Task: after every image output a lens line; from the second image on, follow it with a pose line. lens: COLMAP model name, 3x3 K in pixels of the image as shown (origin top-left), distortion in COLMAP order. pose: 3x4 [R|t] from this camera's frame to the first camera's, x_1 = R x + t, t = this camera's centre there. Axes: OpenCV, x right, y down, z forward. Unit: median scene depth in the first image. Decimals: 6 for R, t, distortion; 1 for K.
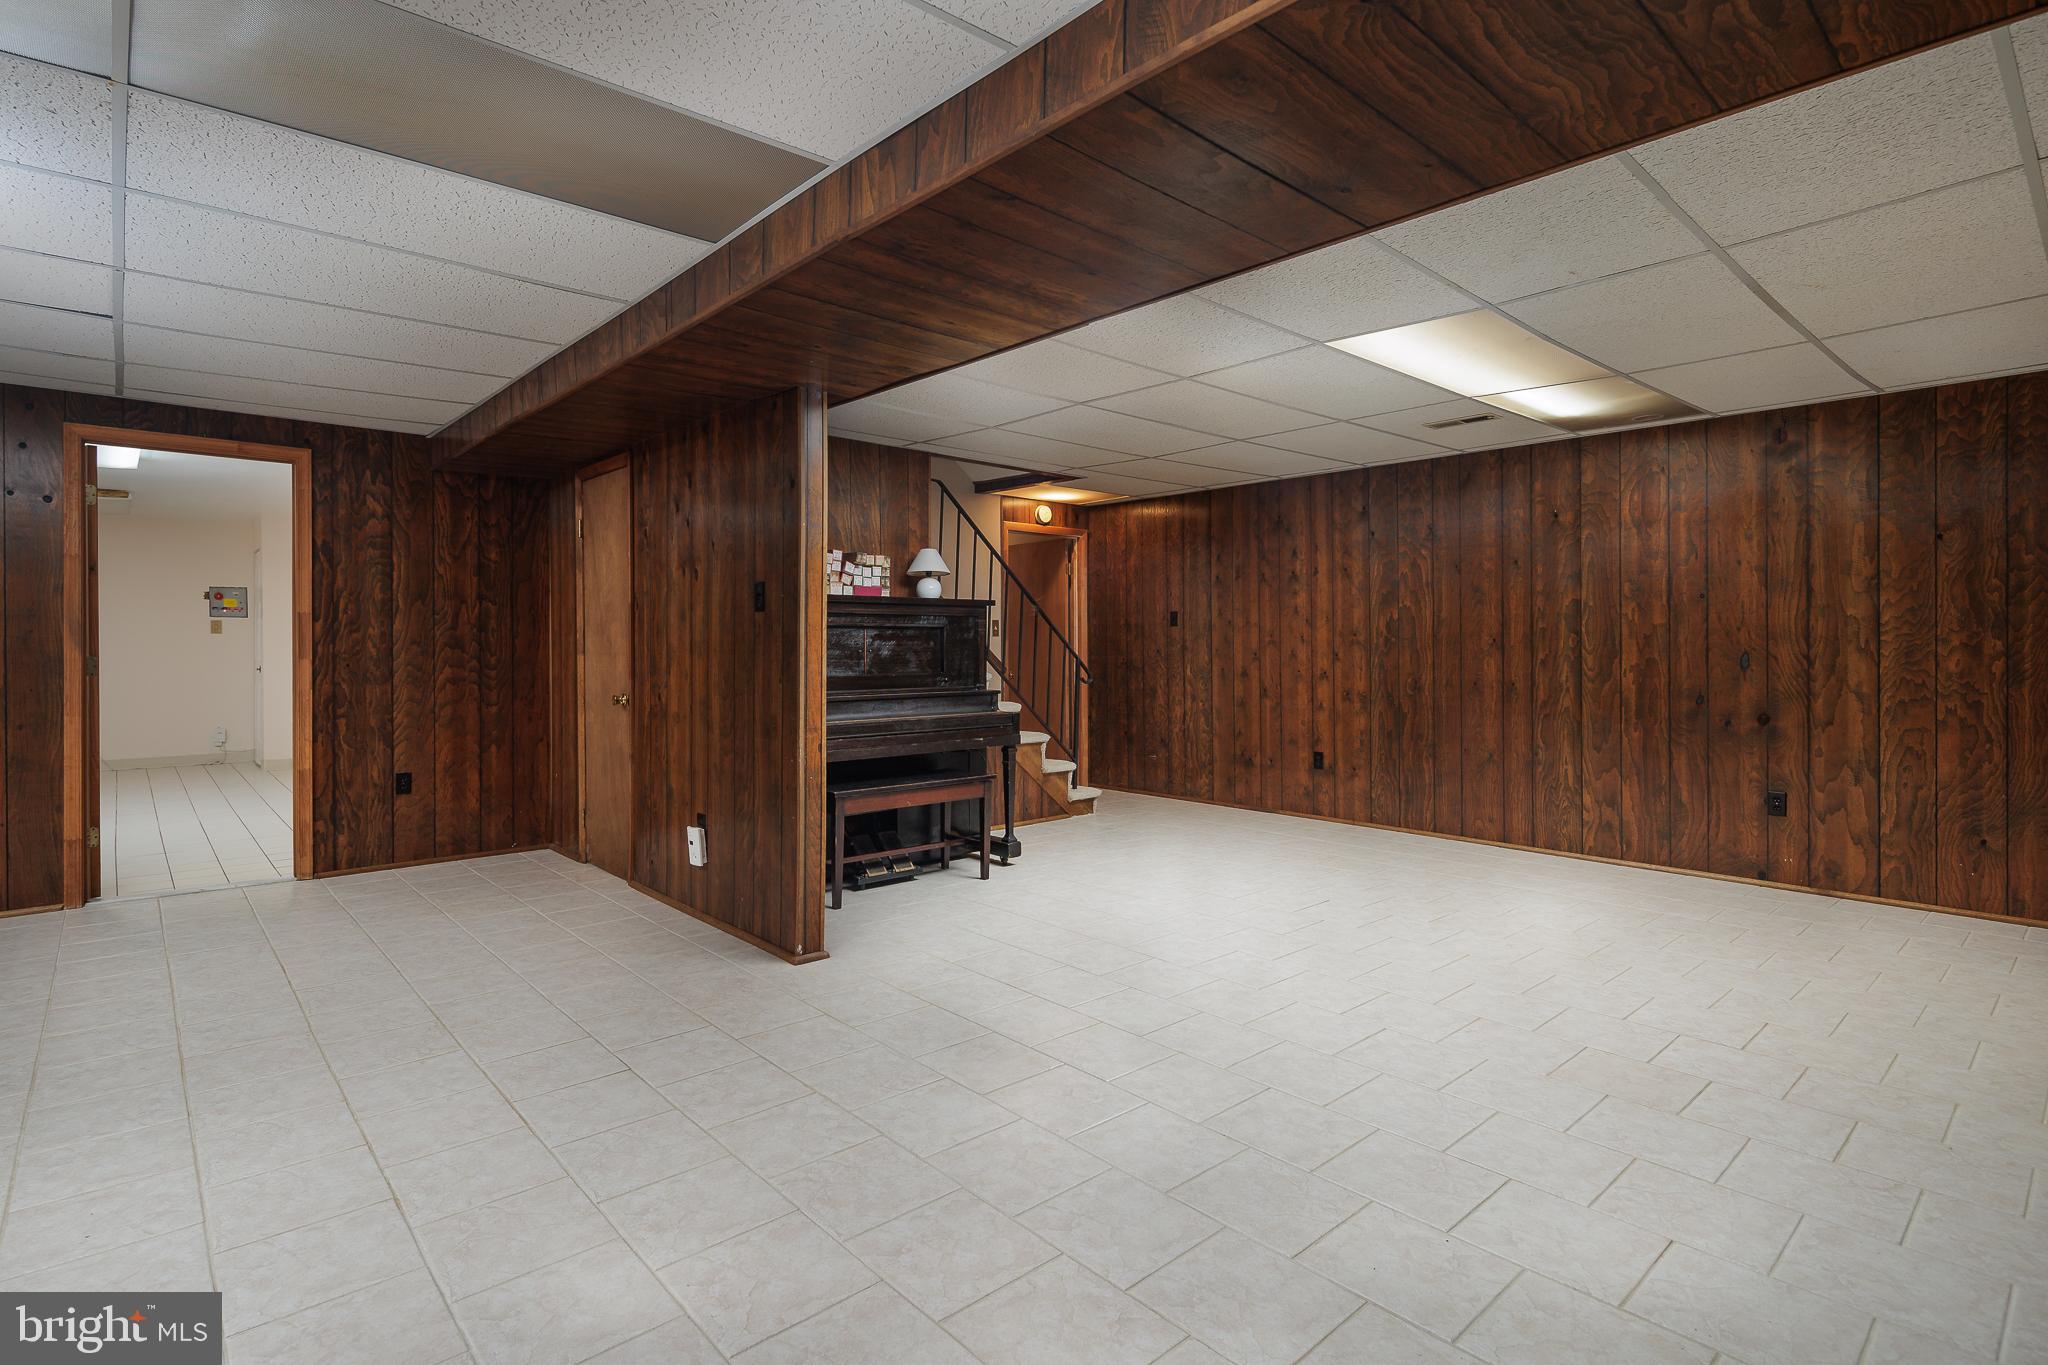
lens RADIAL K [[997.7, 0, 1008.7], [0, 997.7, 643.5], [0, 0, 1]] dist [-0.003611, -0.000876]
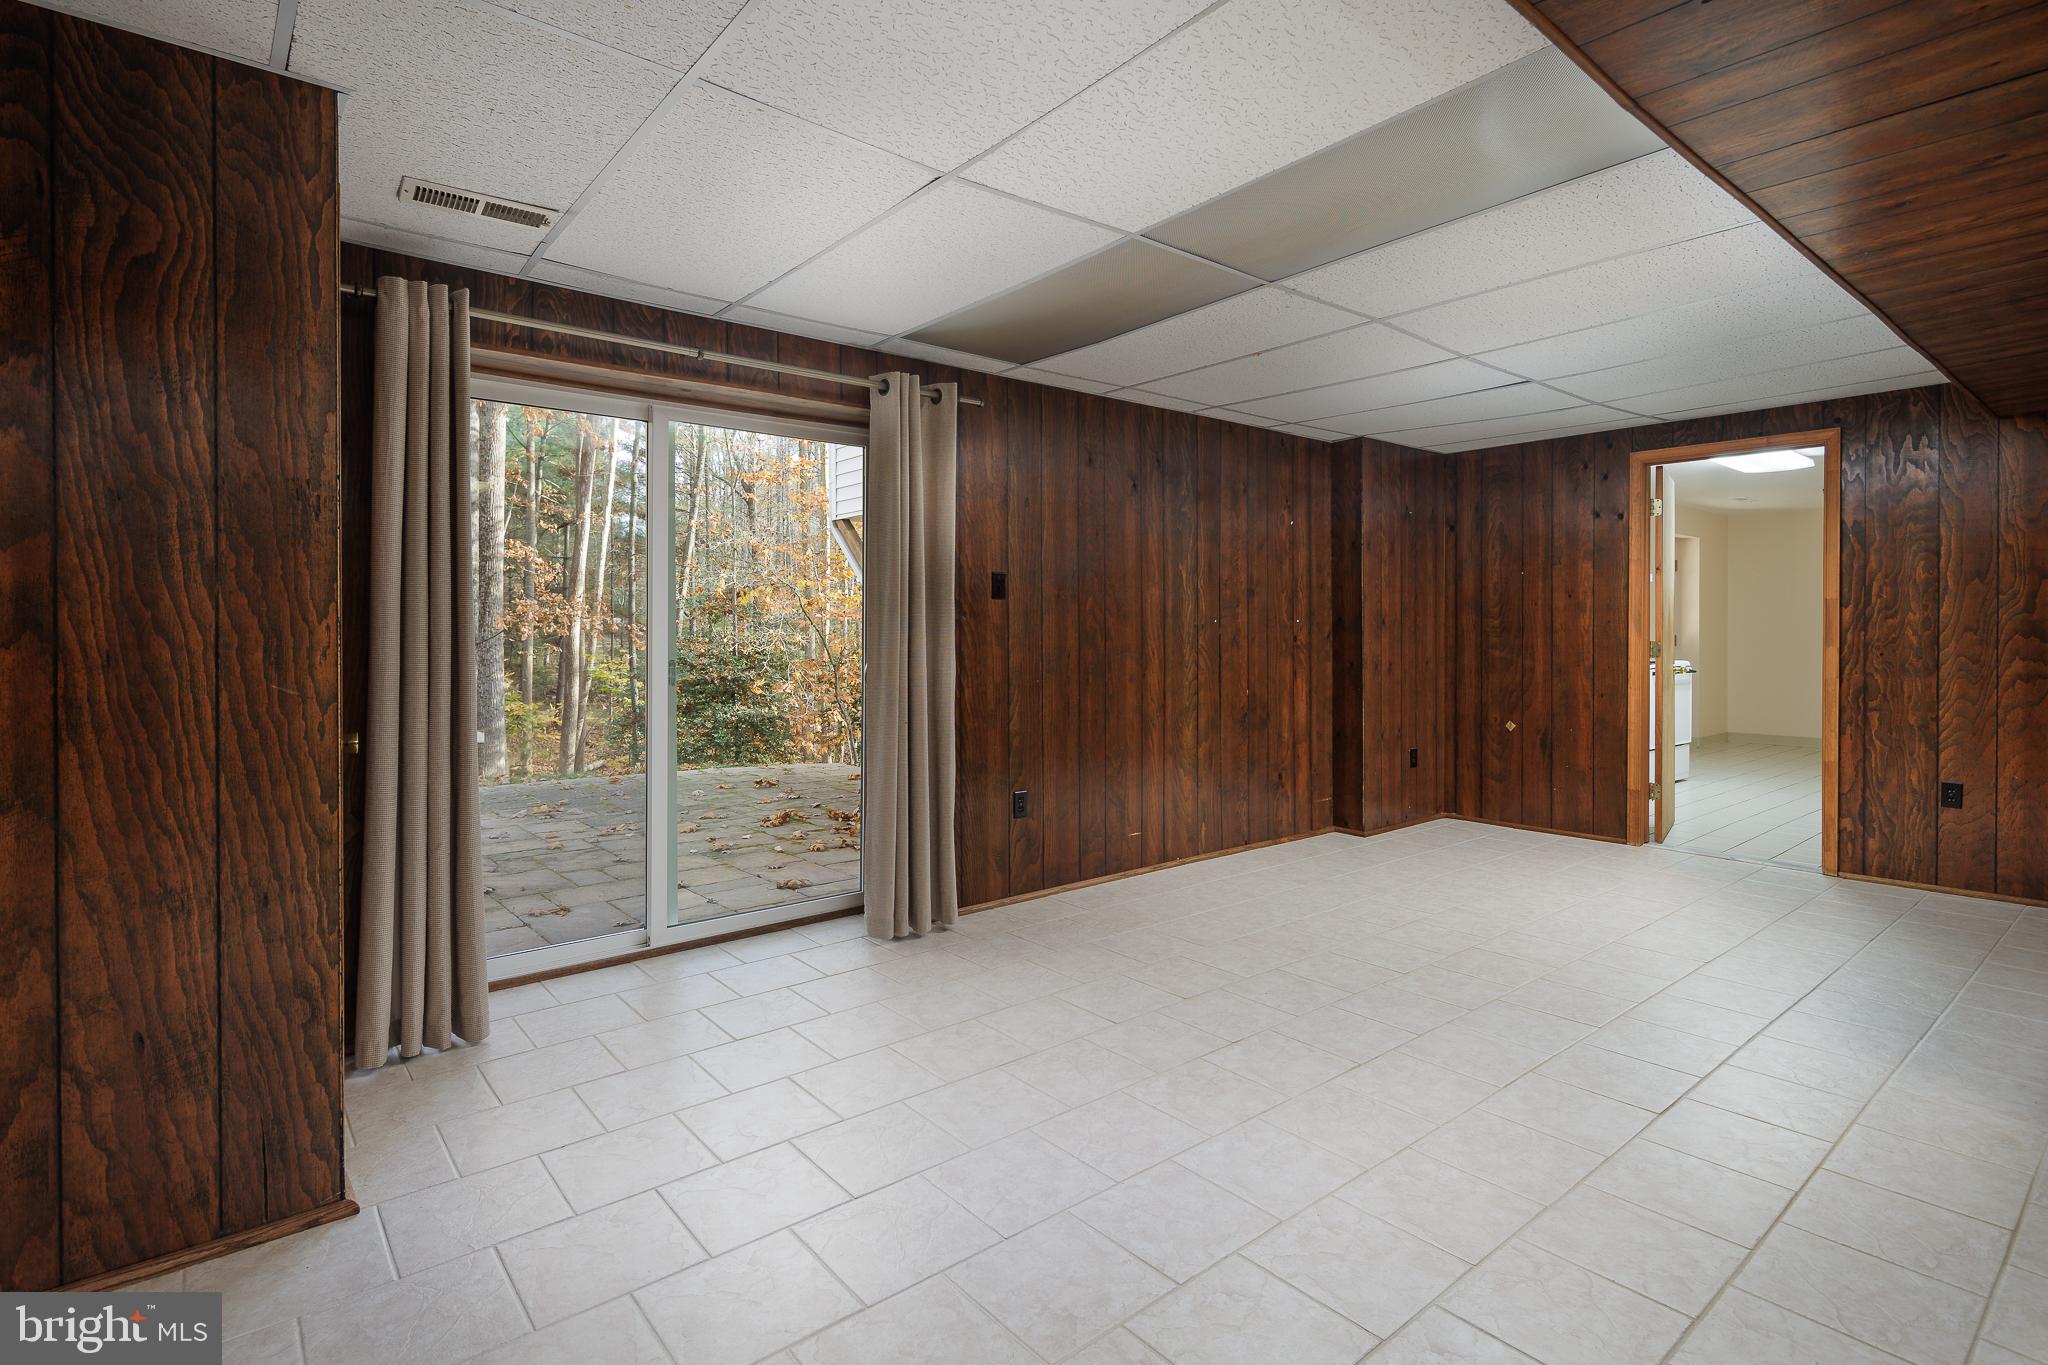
lens RADIAL K [[997.7, 0, 1023.0], [0, 997.7, 640.8], [0, 0, 1]] dist [-0.003611, -0.000876]
pose [[-0.040244, 0.010281, -0.999137, 0.274183], [0.004137, 0.999940, 0.010123, -0.003012], [0.999181, -0.003726, -0.040284, 0.246758]]
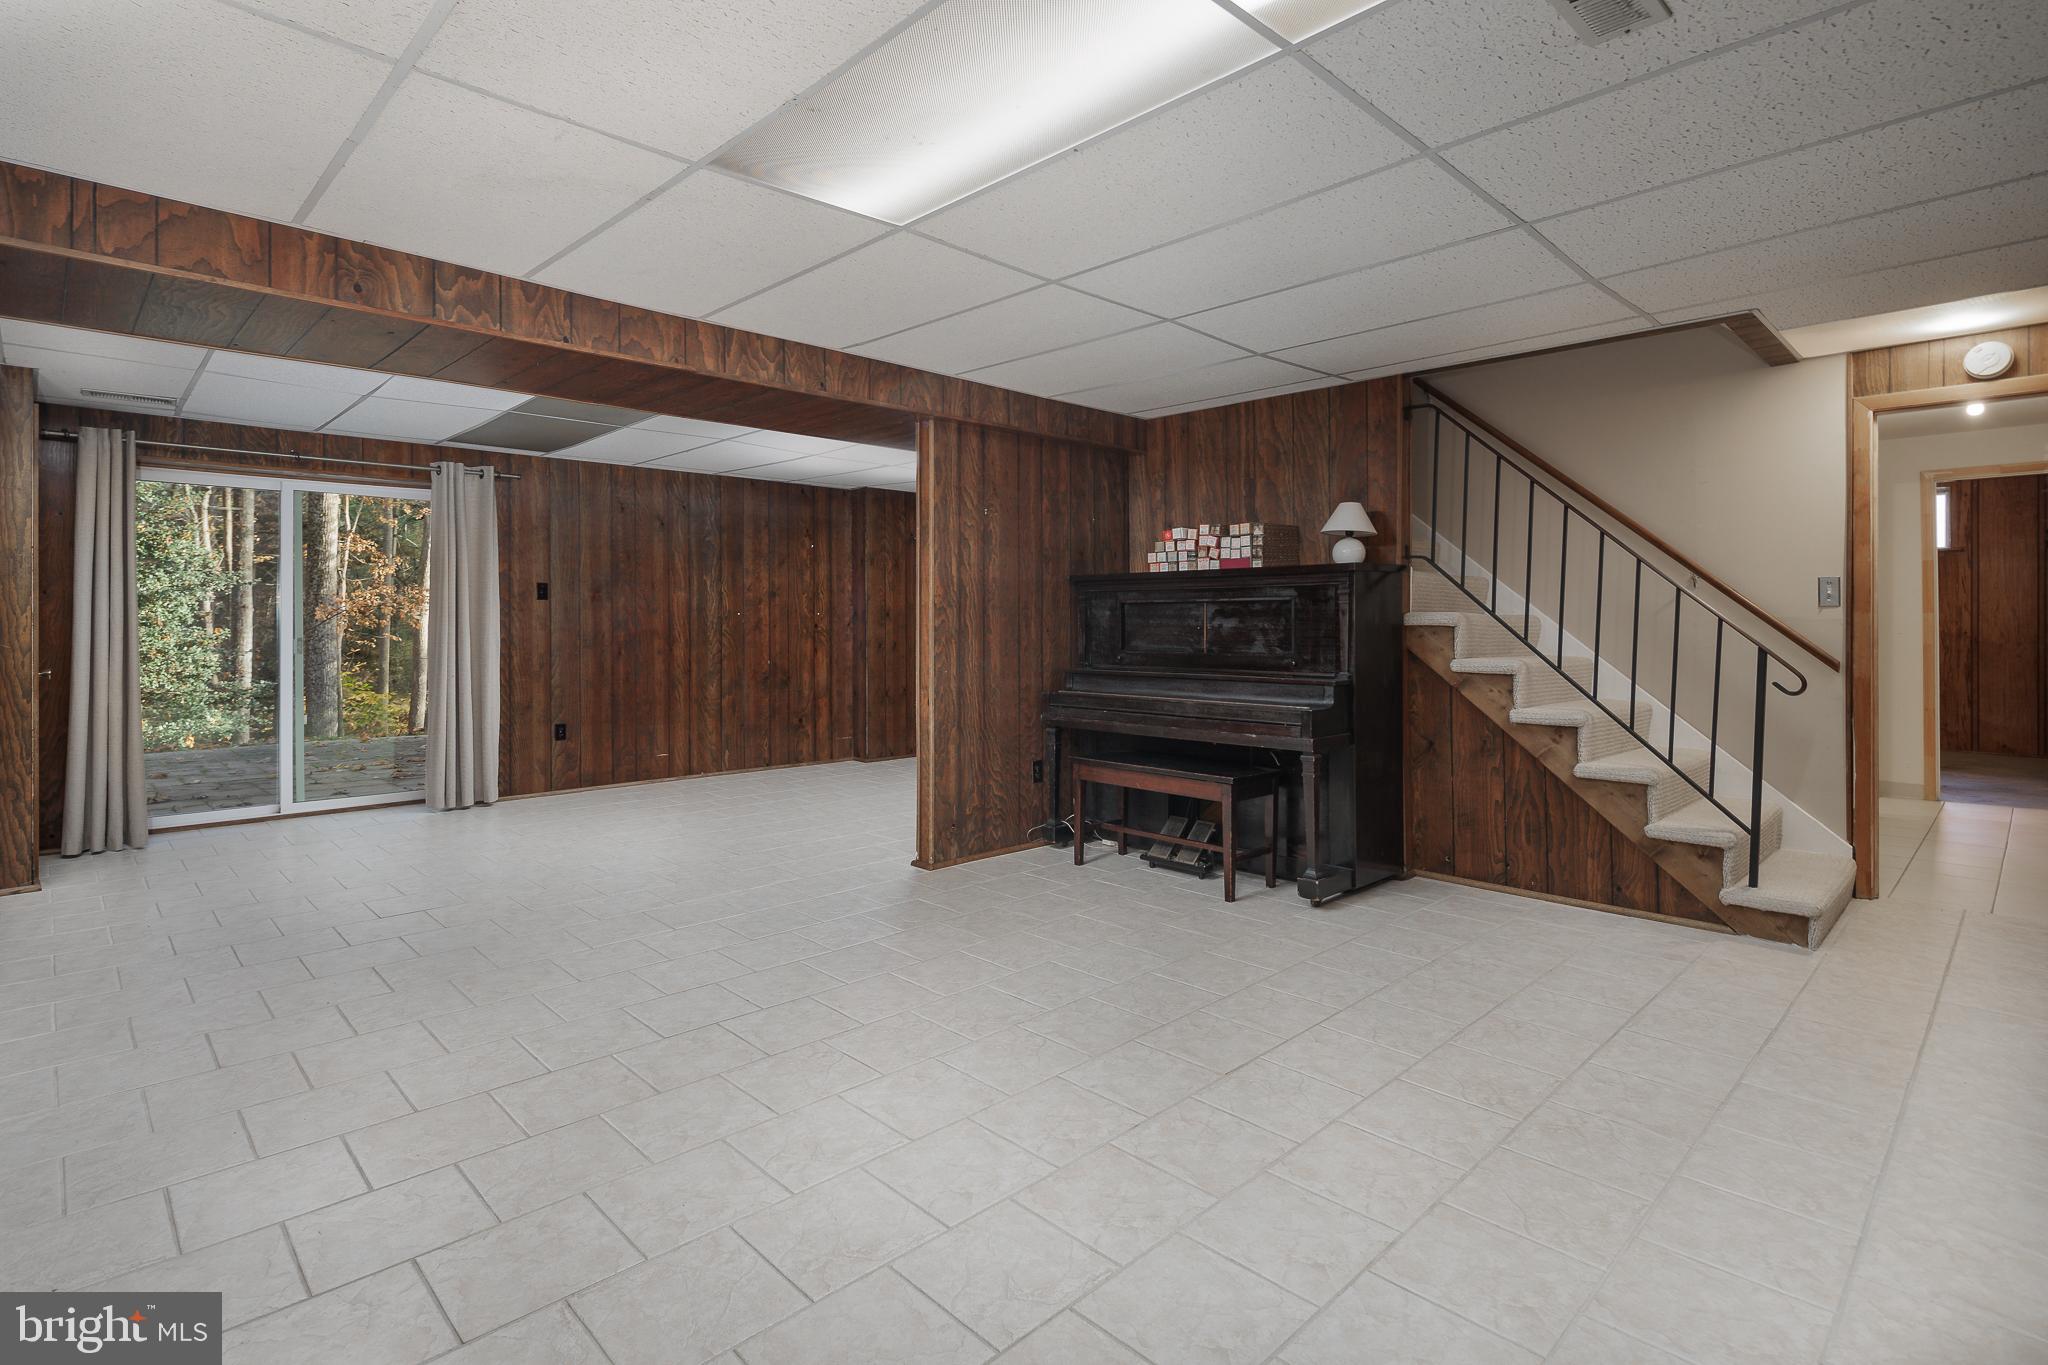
lens RADIAL K [[997.7, 0, 1030.4], [0, 997.7, 624.9], [0, 0, 1]] dist [-0.003611, -0.000876]
pose [[0.059359, 0.004044, -0.998229, 1.054684], [0.001798, 0.999990, 0.004158, 0.000506], [0.998235, -0.002042, 0.059351, 1.026926]]
